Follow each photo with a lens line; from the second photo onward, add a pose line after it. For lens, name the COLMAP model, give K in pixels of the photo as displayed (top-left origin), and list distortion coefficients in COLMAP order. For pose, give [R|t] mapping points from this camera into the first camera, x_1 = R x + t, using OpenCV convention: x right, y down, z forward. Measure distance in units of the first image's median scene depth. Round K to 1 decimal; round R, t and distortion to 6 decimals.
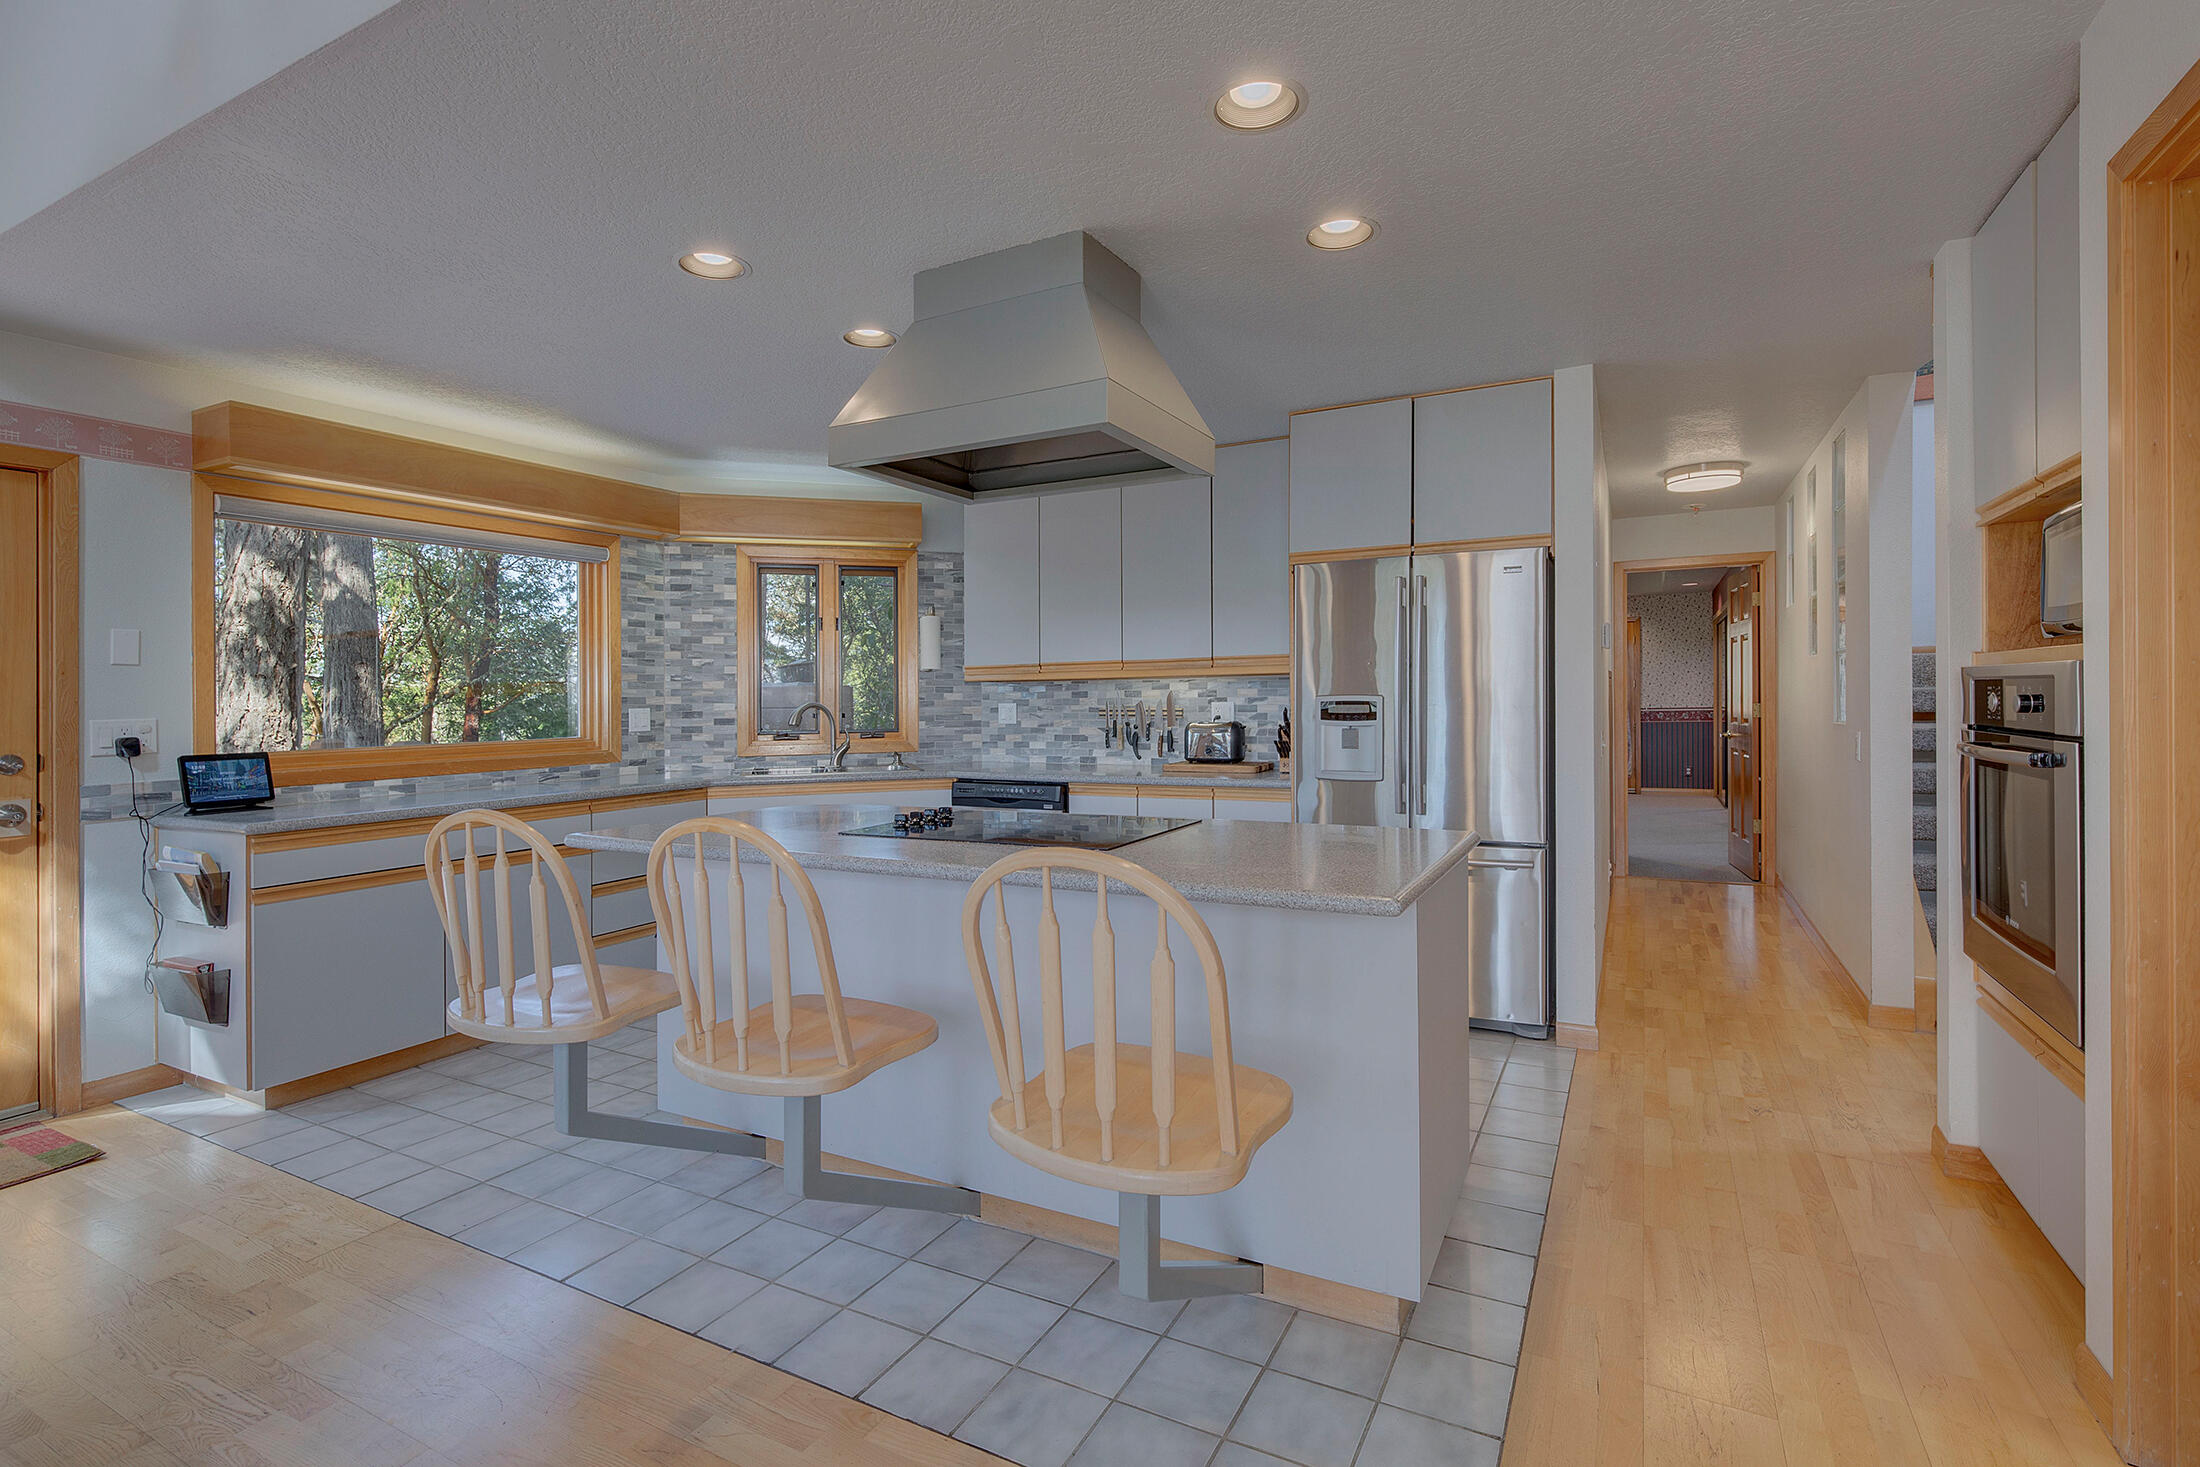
lens RADIAL K [[1032.7, 0, 1116.6], [0, 1032.7, 728.9], [0, 0, 1]] dist [0.014957, 0.000008]
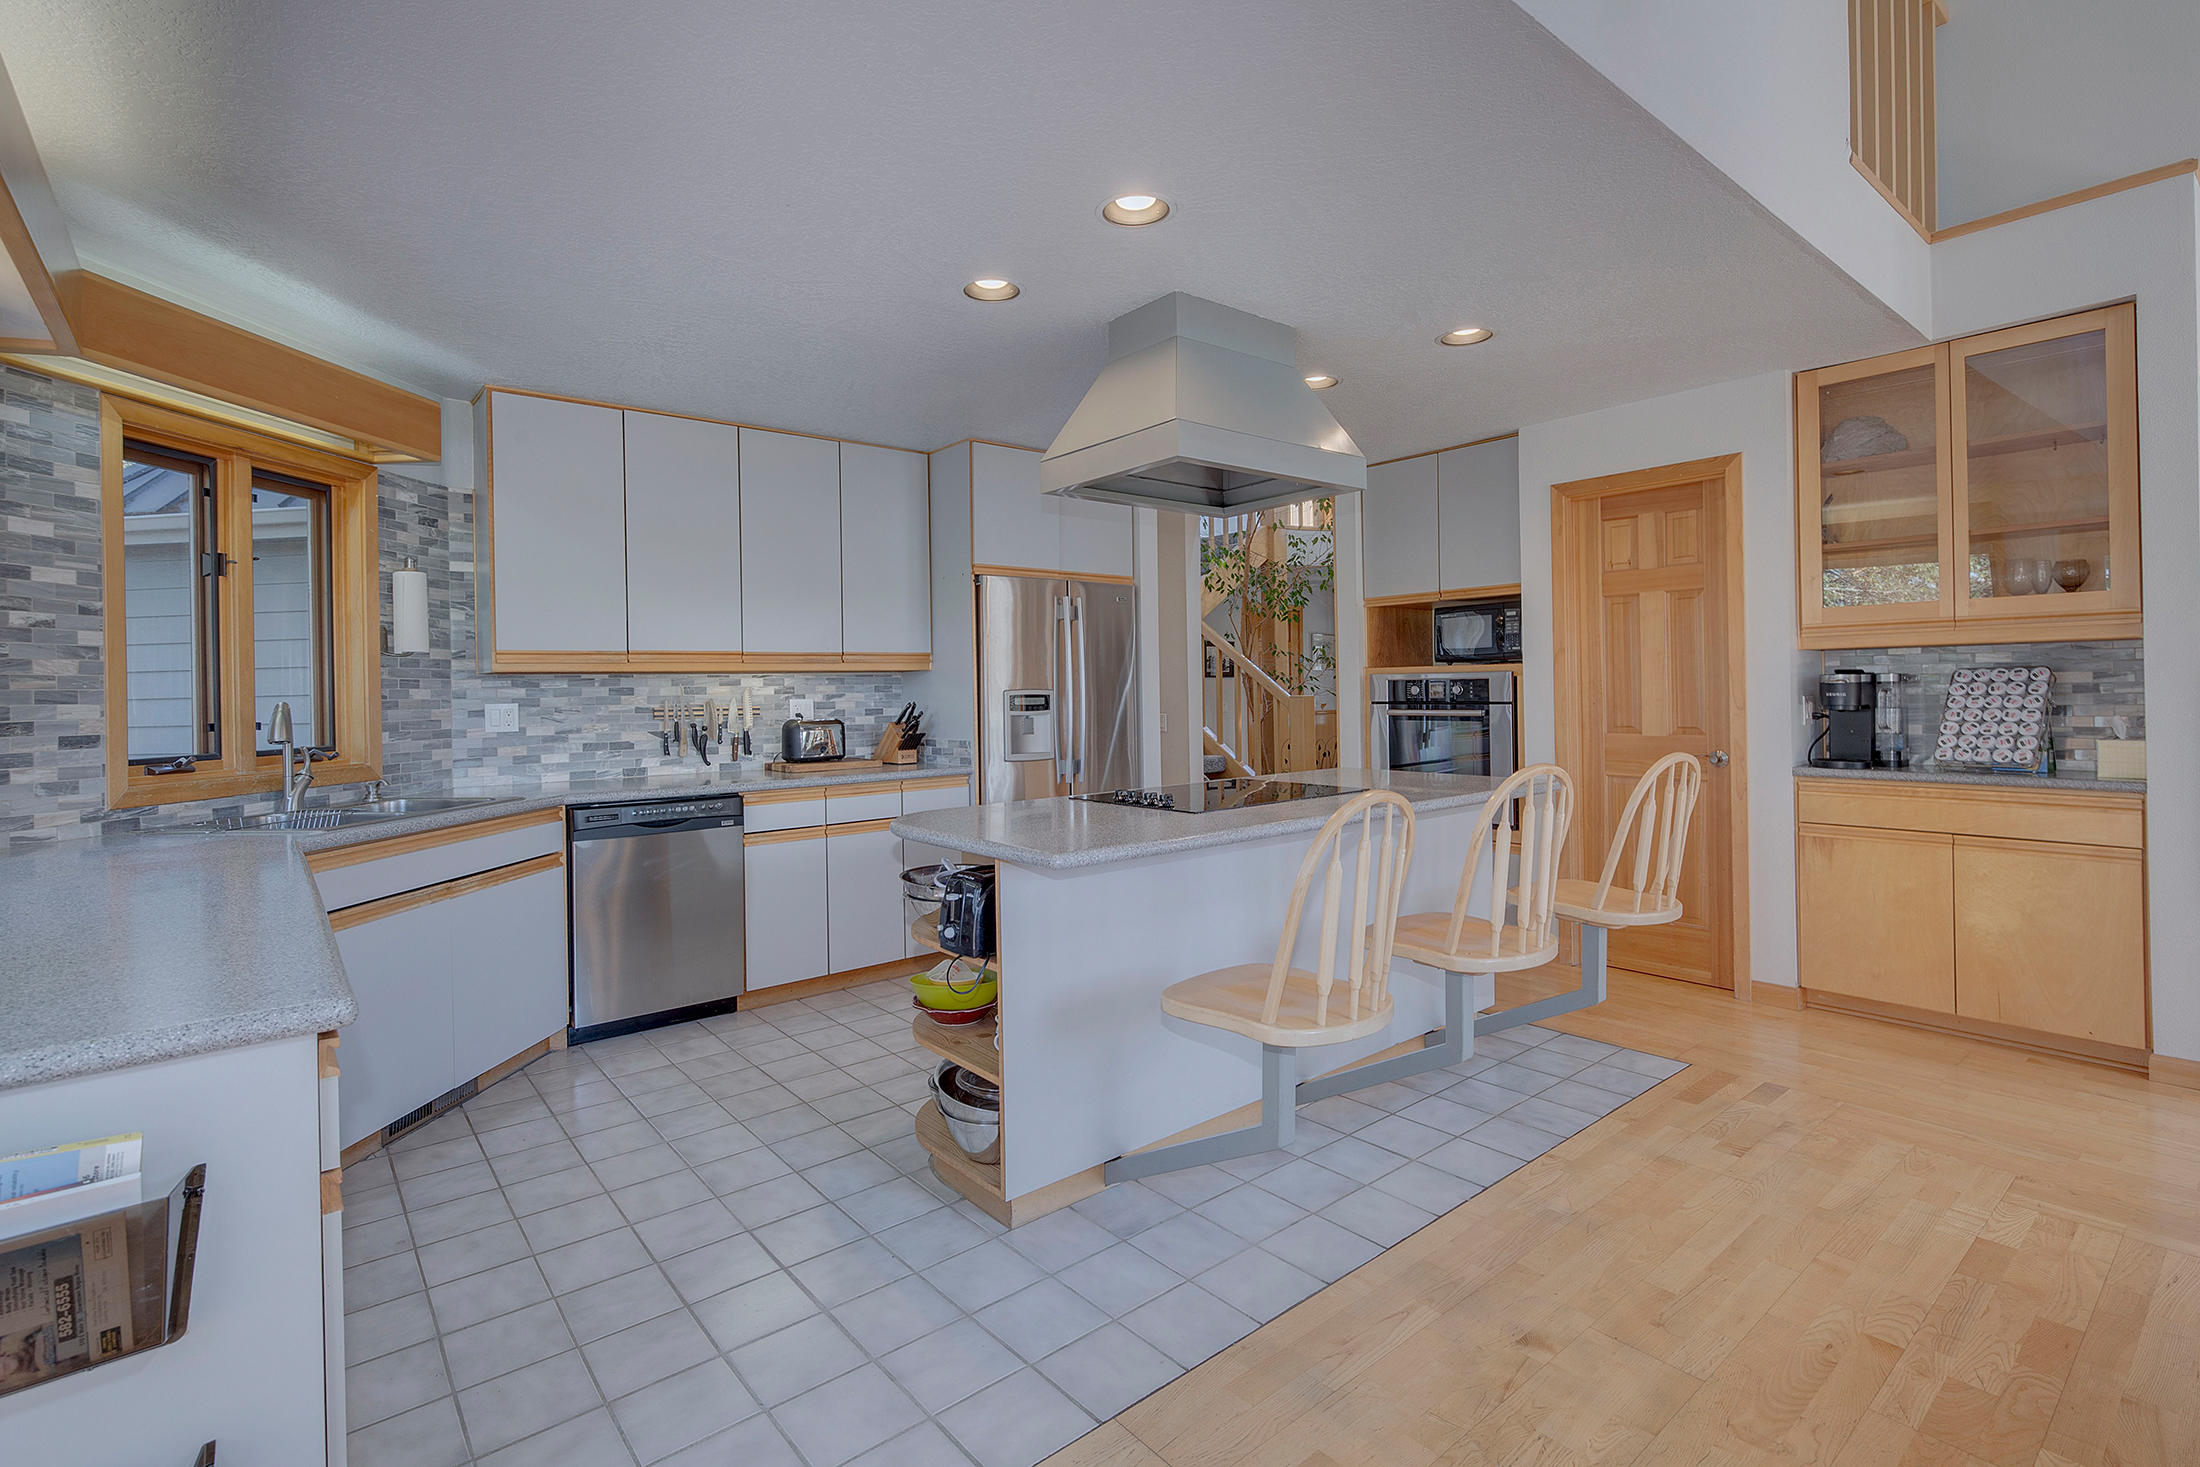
lens RADIAL K [[1032.3, 0, 1100.0], [0, 1032.3, 733.5], [0, 0, 1]] dist [-0.003590, -0.000394]
pose [[0.377830, -0.032154, 0.925317, -0.661330], [0.039864, 0.999035, 0.018438, -0.000628], [-0.925016, 0.029921, 0.378747, 0.366543]]
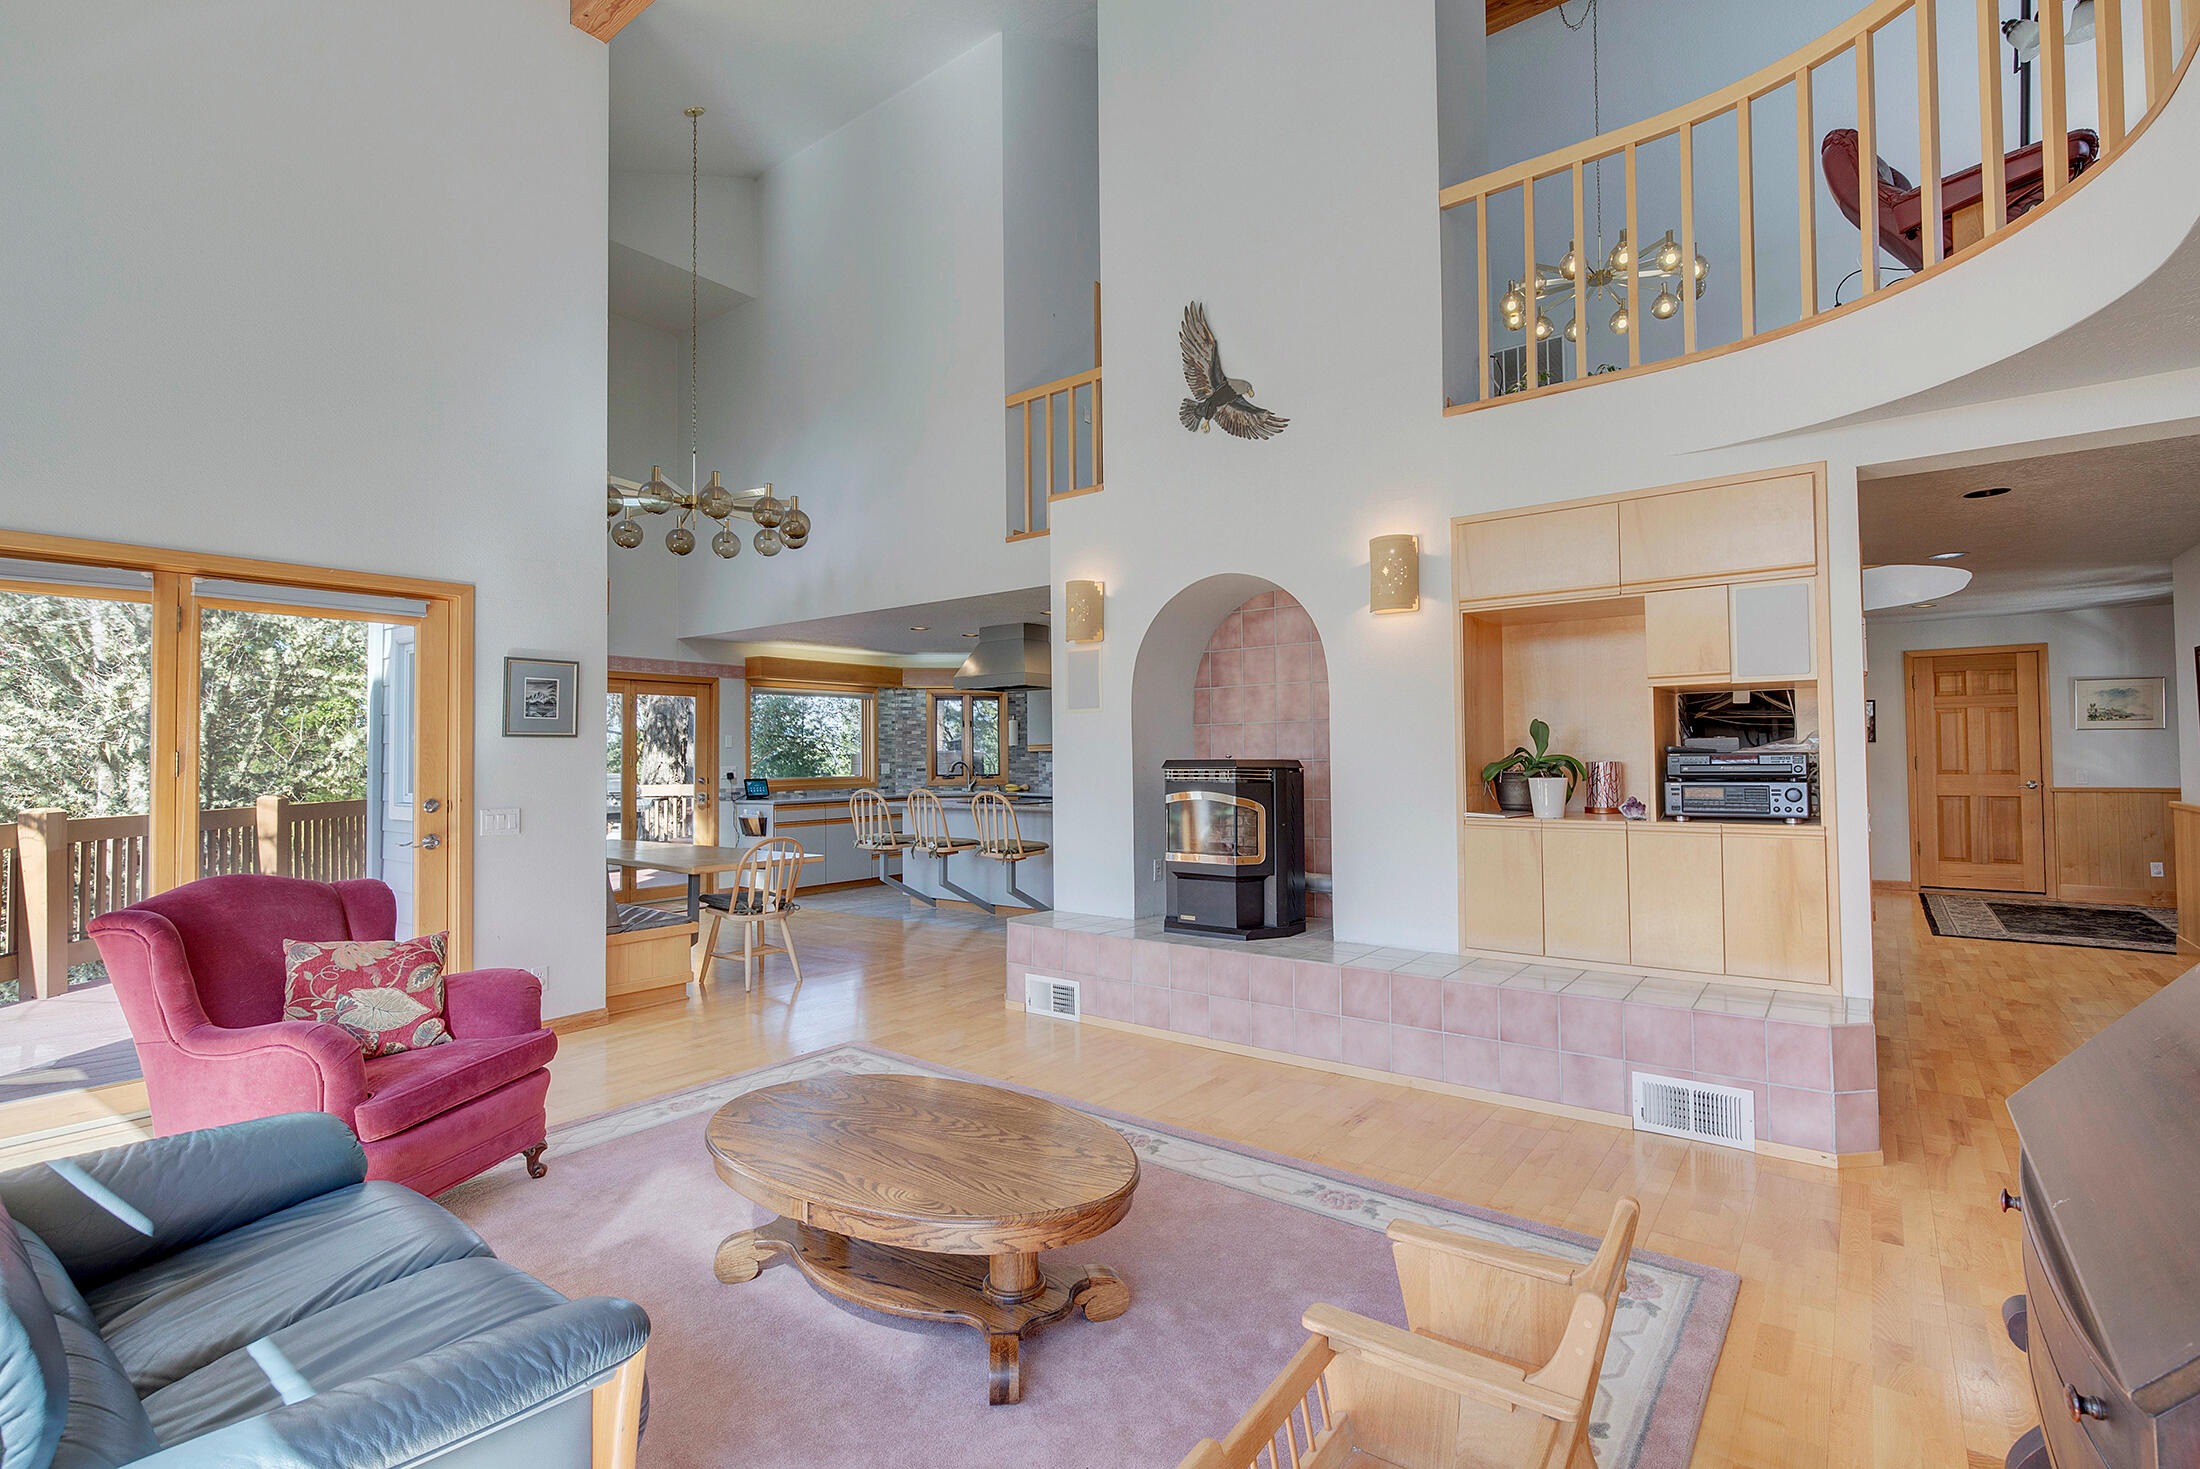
lens RADIAL K [[1046.0, 0, 1100.0], [0, 1046.0, 734.5], [0, 0, 1]] dist [-0.002995, -0.000519]
pose [[0.982243, -0.000741, -0.187614, 0.403726], [-0.008680, 0.998742, -0.049384, 0.024070], [0.187414, 0.050136, 0.981001, -1.094166]]
